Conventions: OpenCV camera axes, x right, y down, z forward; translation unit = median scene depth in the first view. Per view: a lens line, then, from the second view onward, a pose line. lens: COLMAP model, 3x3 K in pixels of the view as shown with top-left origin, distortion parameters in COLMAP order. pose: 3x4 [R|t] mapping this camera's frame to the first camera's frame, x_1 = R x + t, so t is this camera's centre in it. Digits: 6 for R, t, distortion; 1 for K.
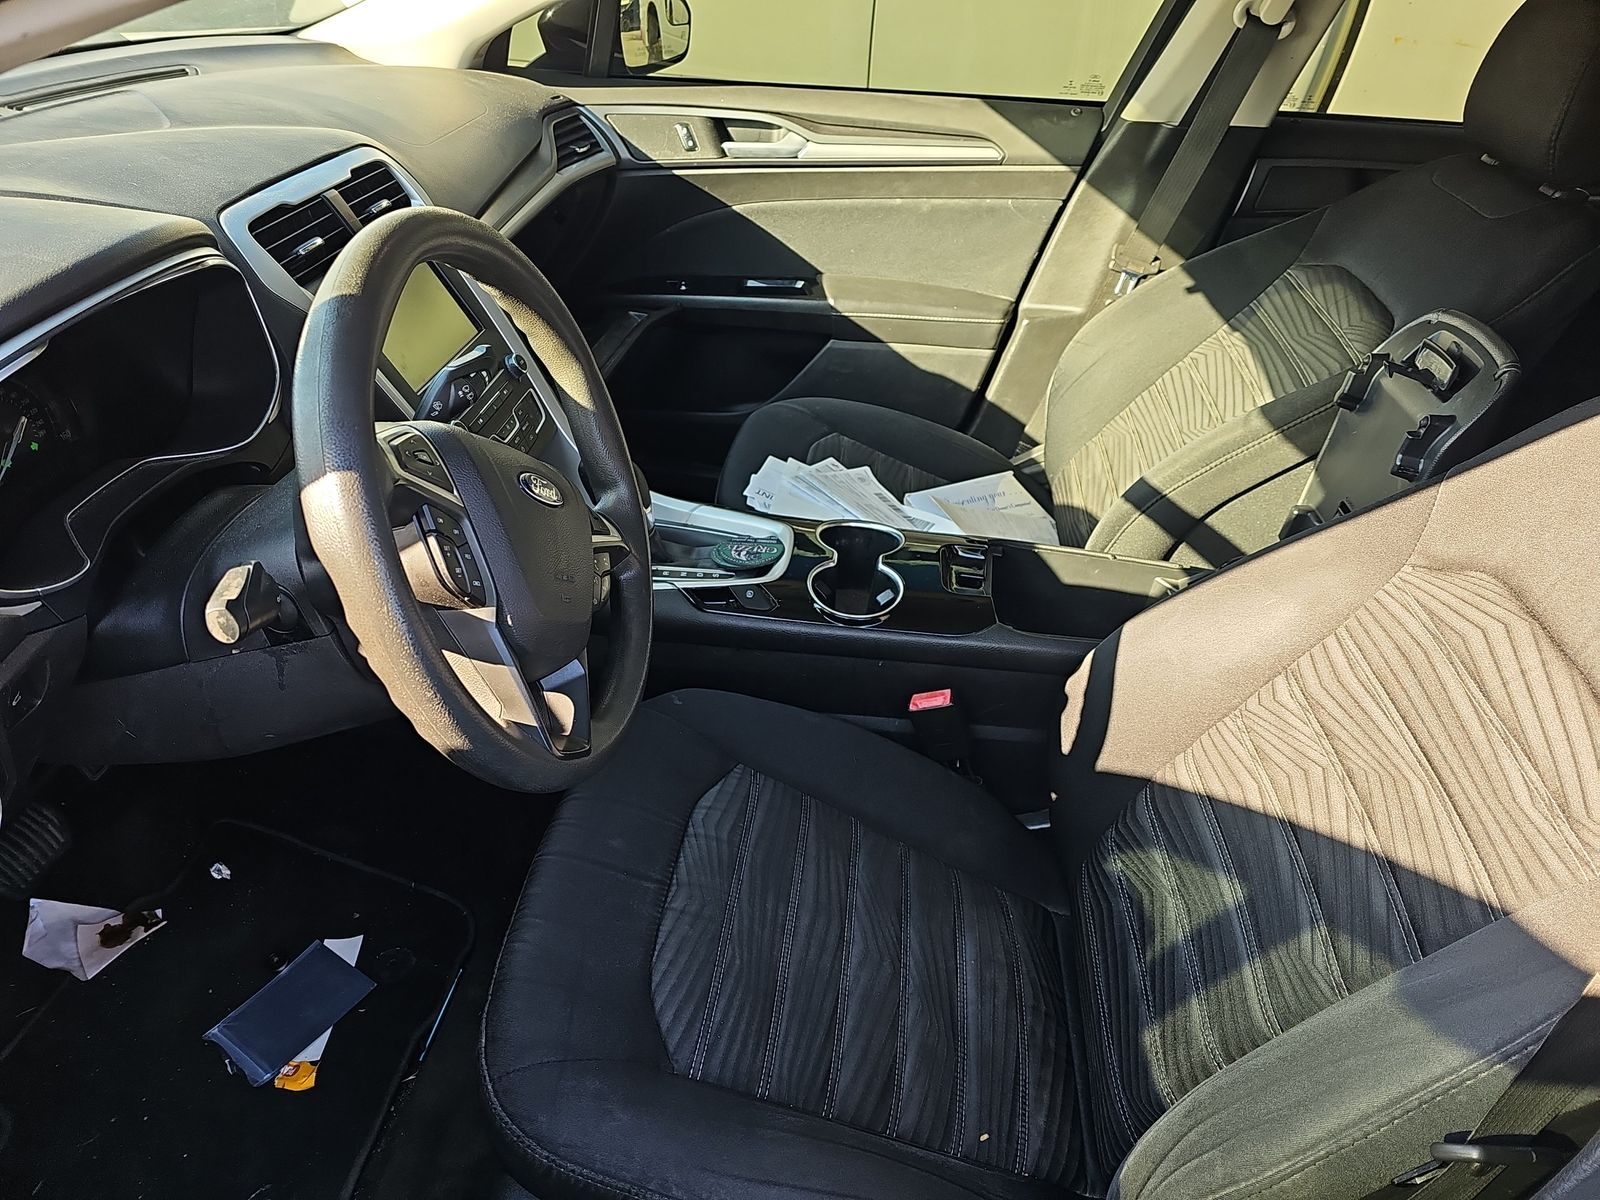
lens RADIAL K [[1071.2, 0, 800.0], [0, 1071.2, 600.0], [0, 0, 1]] dist [0.058727, -0.062917]
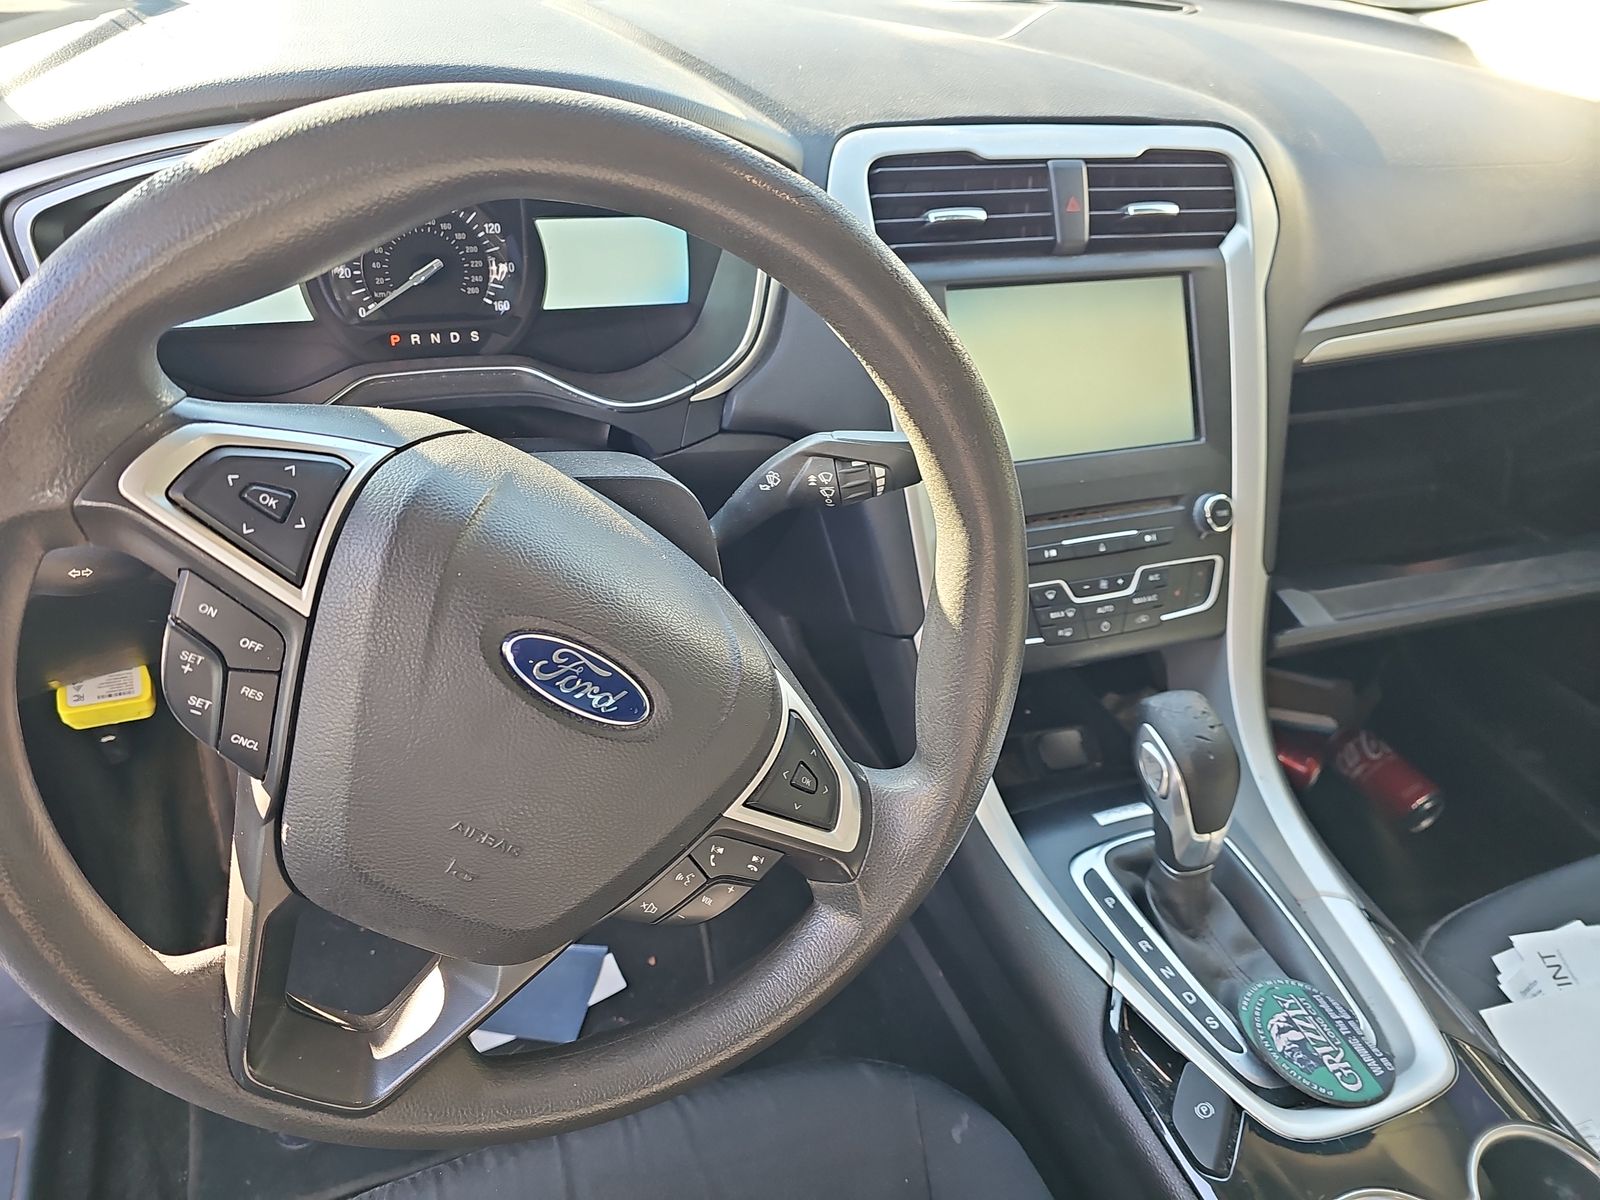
lens RADIAL K [[1068.3, 0, 800.0], [0, 1068.3, 600.0], [0, 0, 1]] dist [0.084352, -0.094243]
pose [[0.456987, 0.524468, -0.718398, 0.111814], [-0.552595, 0.800294, 0.232740, -0.224048], [0.696995, 0.290624, 0.655542, 0.524392]]
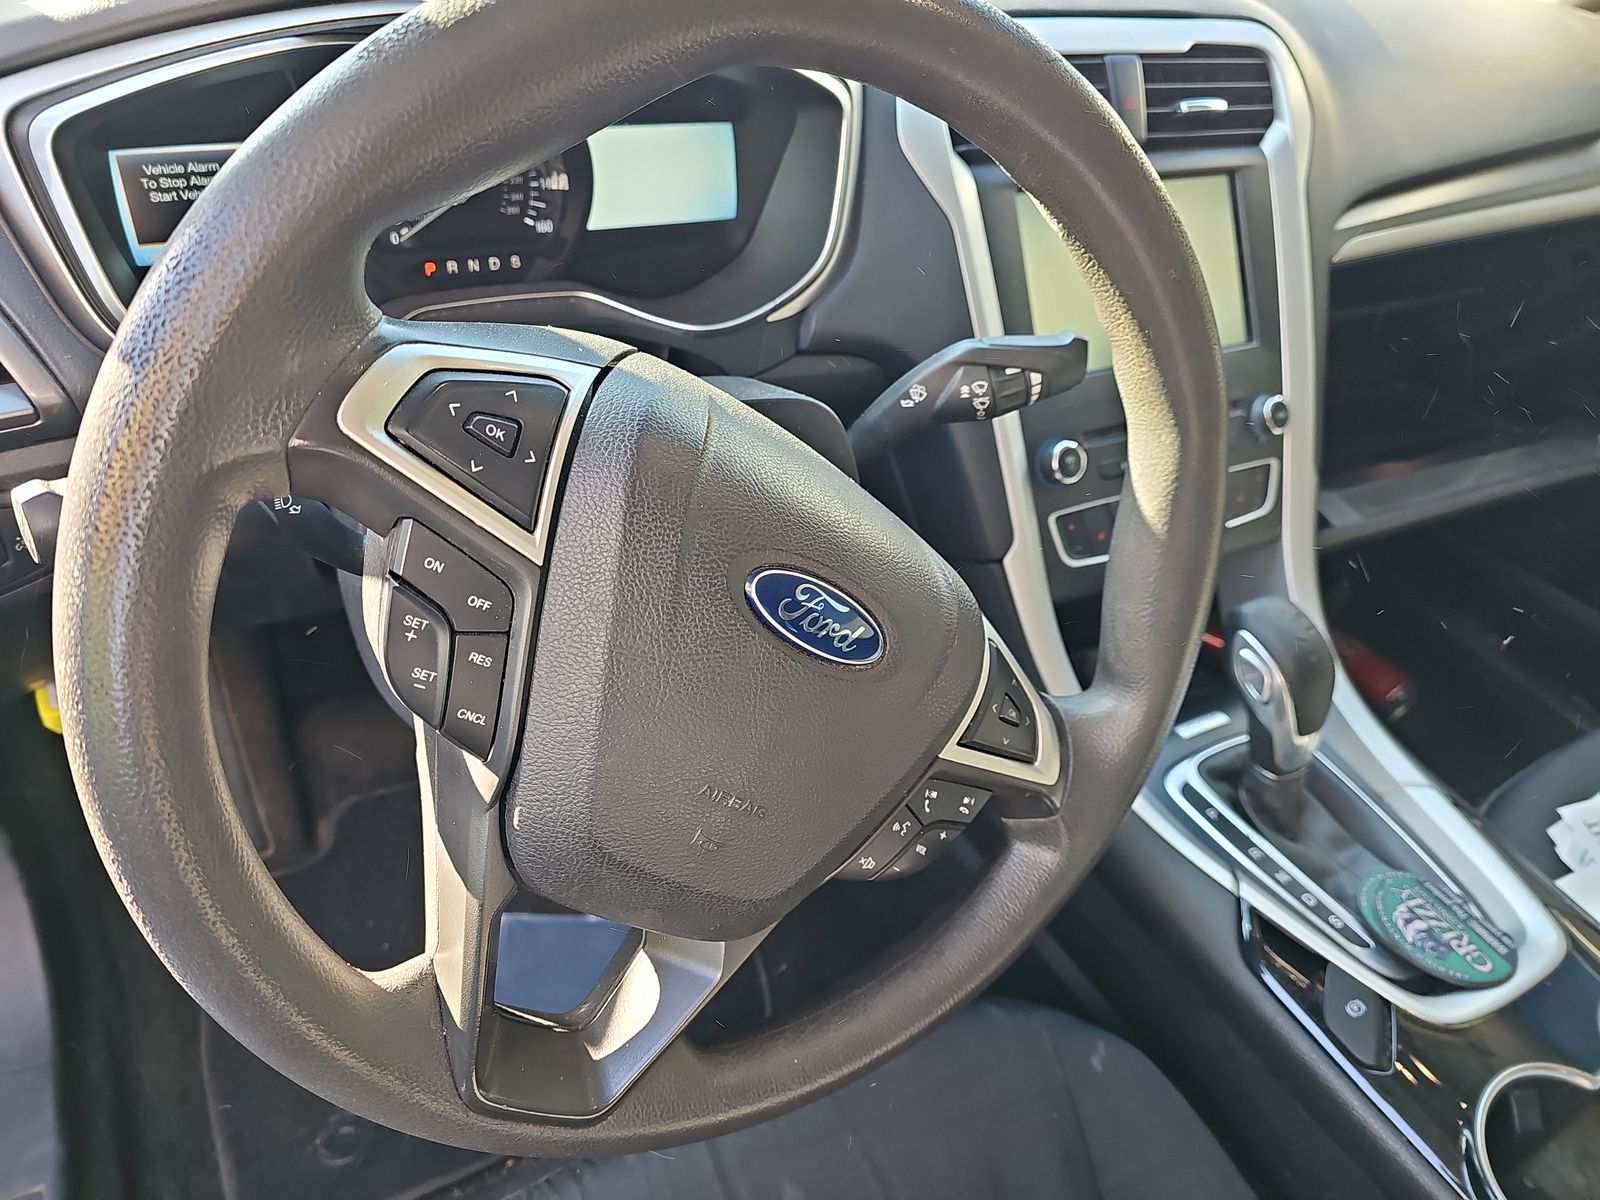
lens RADIAL K [[1074.0, 0, 799.9], [0, 1074.0, 576.2], [0, 0, 1]] dist [0.056074, -0.058804]
pose [[0.572568, 0.507326, -0.644039, 0.028563], [-0.519797, 0.832118, 0.193367, -0.145017], [0.634016, 0.224054, 0.740151, 0.469388]]
